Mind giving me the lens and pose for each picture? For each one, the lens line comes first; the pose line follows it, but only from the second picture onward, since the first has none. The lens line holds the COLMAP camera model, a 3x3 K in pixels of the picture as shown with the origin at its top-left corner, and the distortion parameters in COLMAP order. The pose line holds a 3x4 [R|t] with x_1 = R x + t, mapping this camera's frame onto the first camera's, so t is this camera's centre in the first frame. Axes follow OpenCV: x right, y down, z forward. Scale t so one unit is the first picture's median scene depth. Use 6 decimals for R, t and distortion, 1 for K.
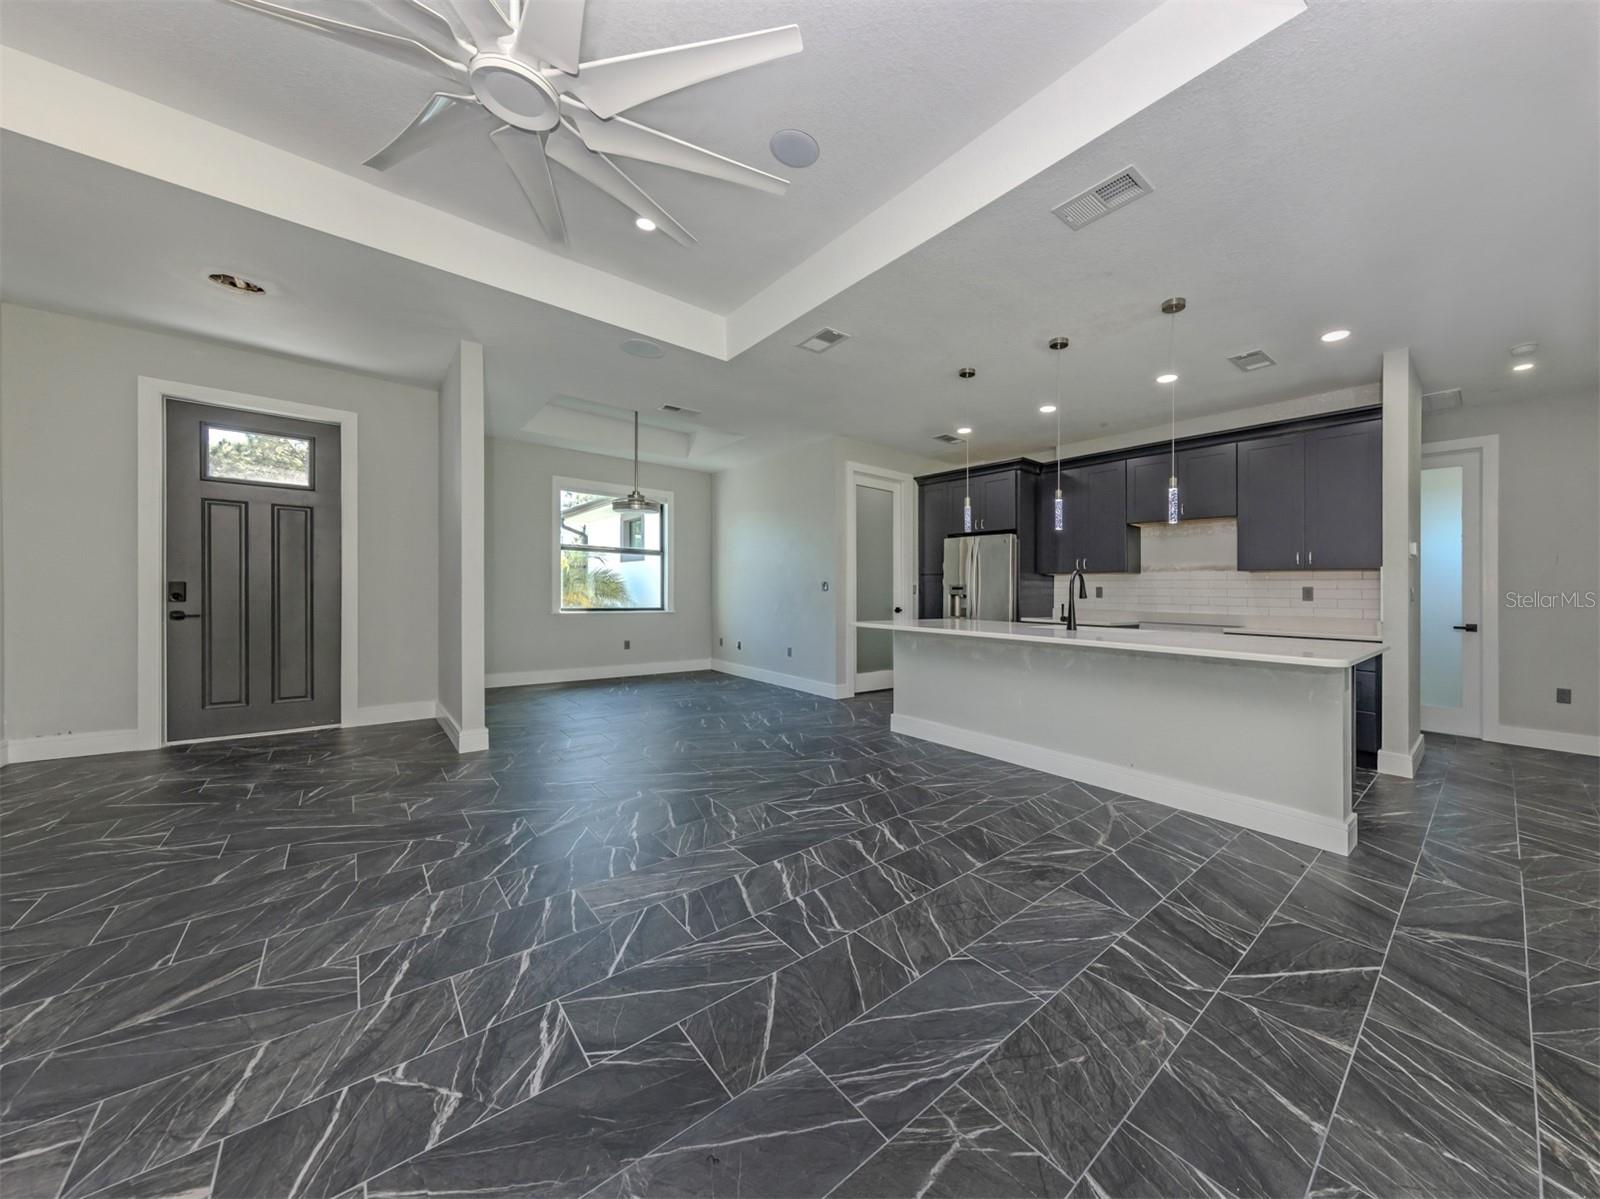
lens RADIAL K [[571.5, 0, 882.6], [0, 571.5, 606.6], [0, 0, 1]] dist [0.002847, -0.000193]
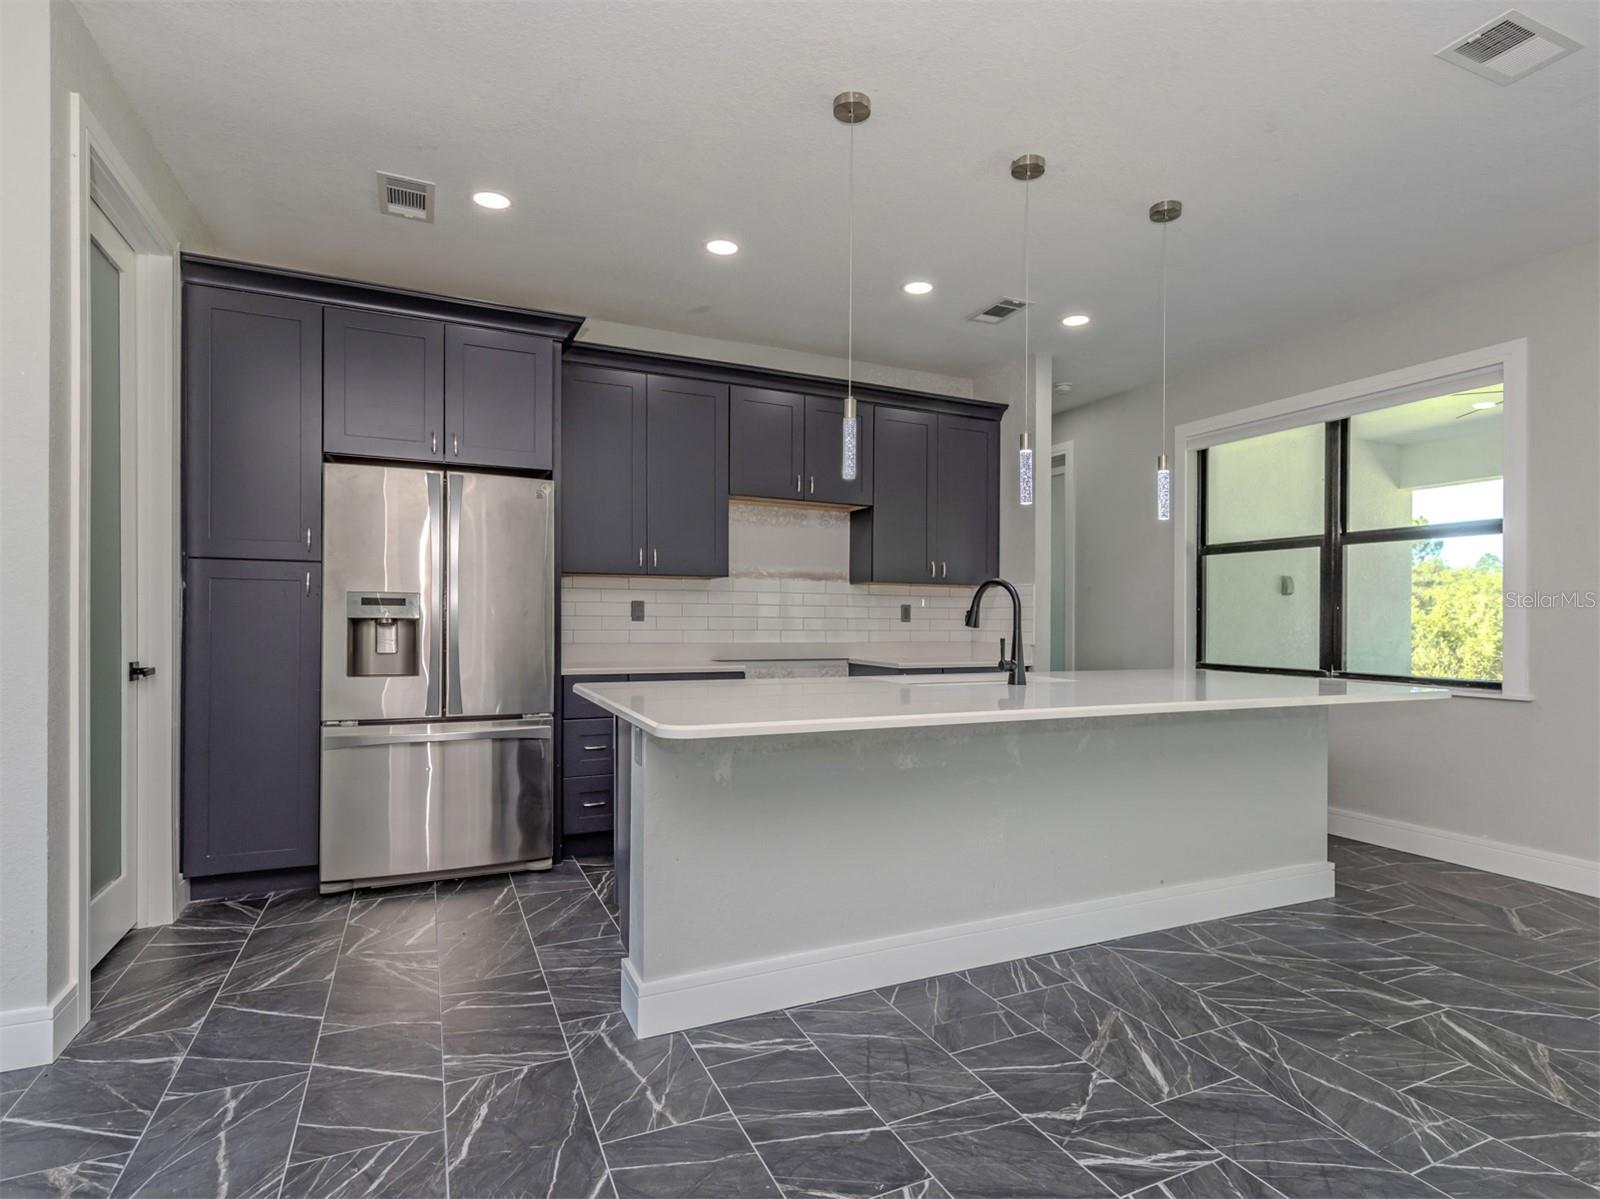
lens RADIAL K [[835.3, 0, 830.4], [0, 835.3, 617.8], [0, 0, 1]] dist [0.009703, -0.001477]
pose [[0.298685, -0.014618, 0.954240, -0.433127], [0.017537, 0.999798, 0.009827, -0.030645], [-0.954191, 0.013800, 0.298881, 0.785516]]
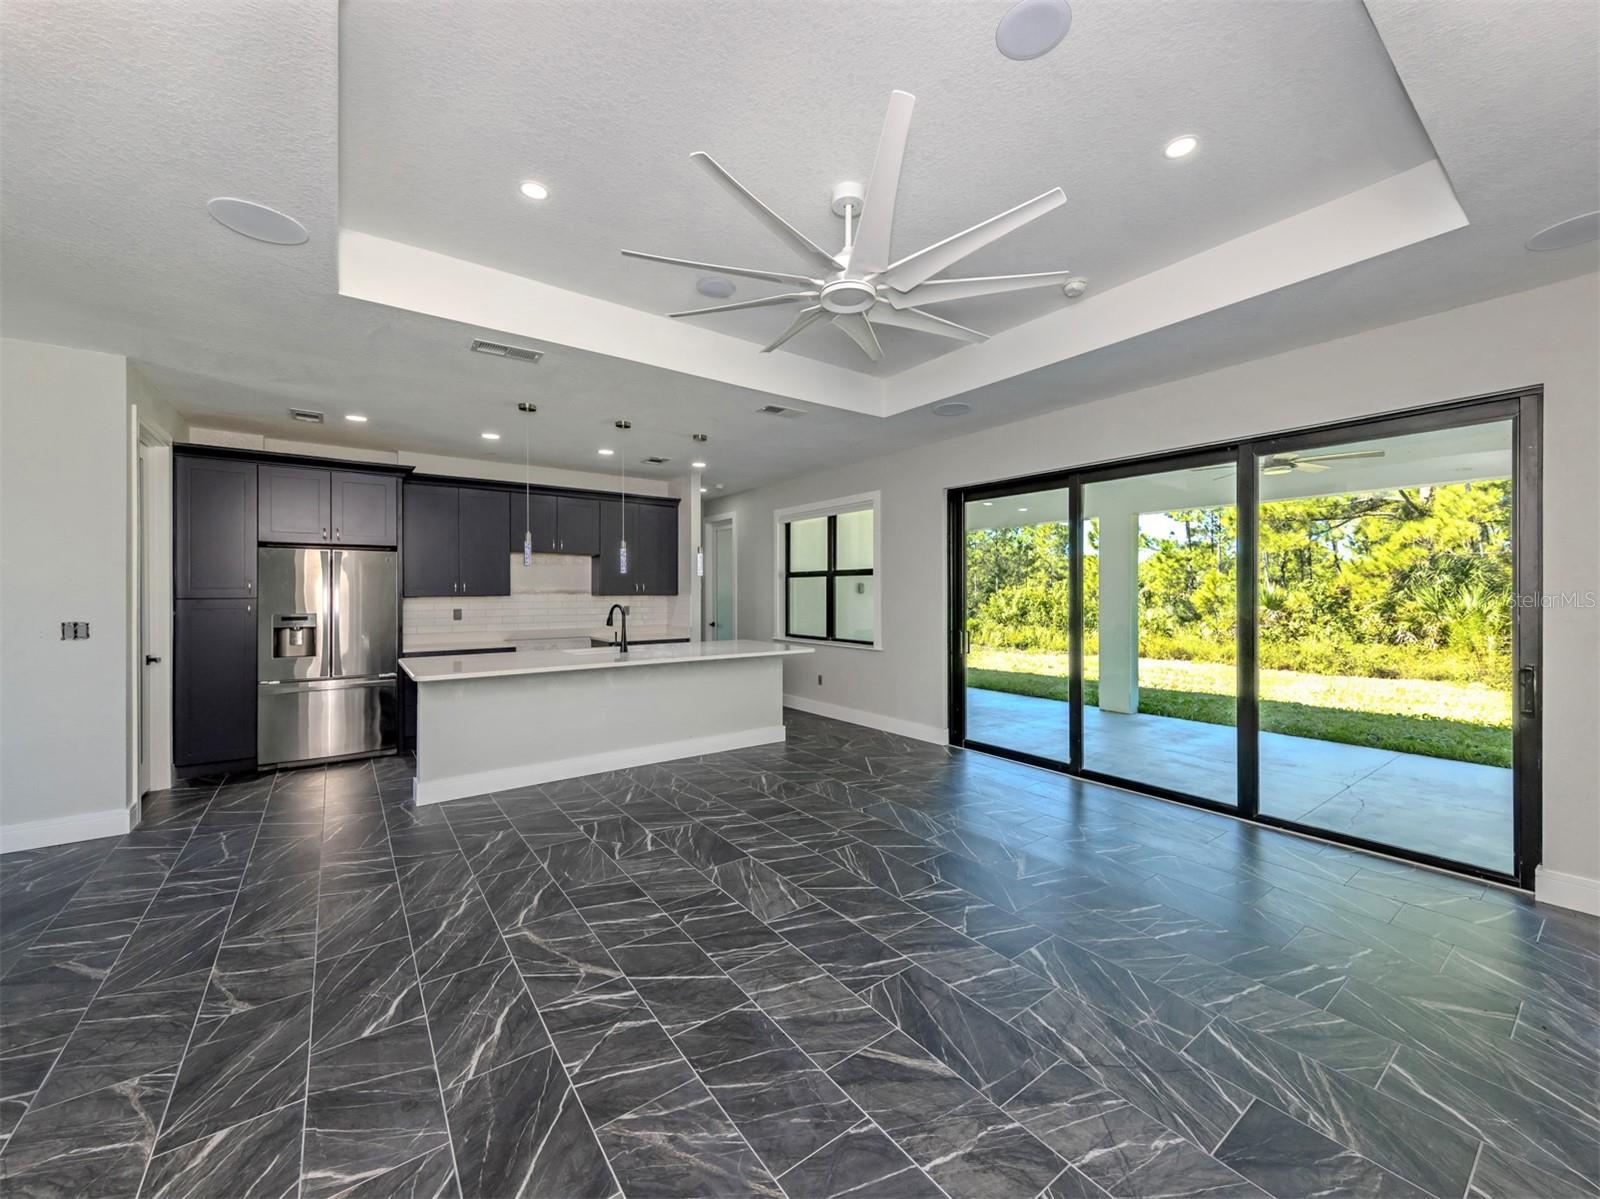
lens RADIAL K [[619.6, 0, 822.6], [0, 619.6, 588.5], [0, 0, 1]] dist [0.006092, -0.000272]
pose [[0.094361, -0.012746, 0.995456, -0.838945], [0.026402, 0.999598, 0.010296, -0.086344], [-0.995188, 0.025311, 0.094659, 0.361377]]
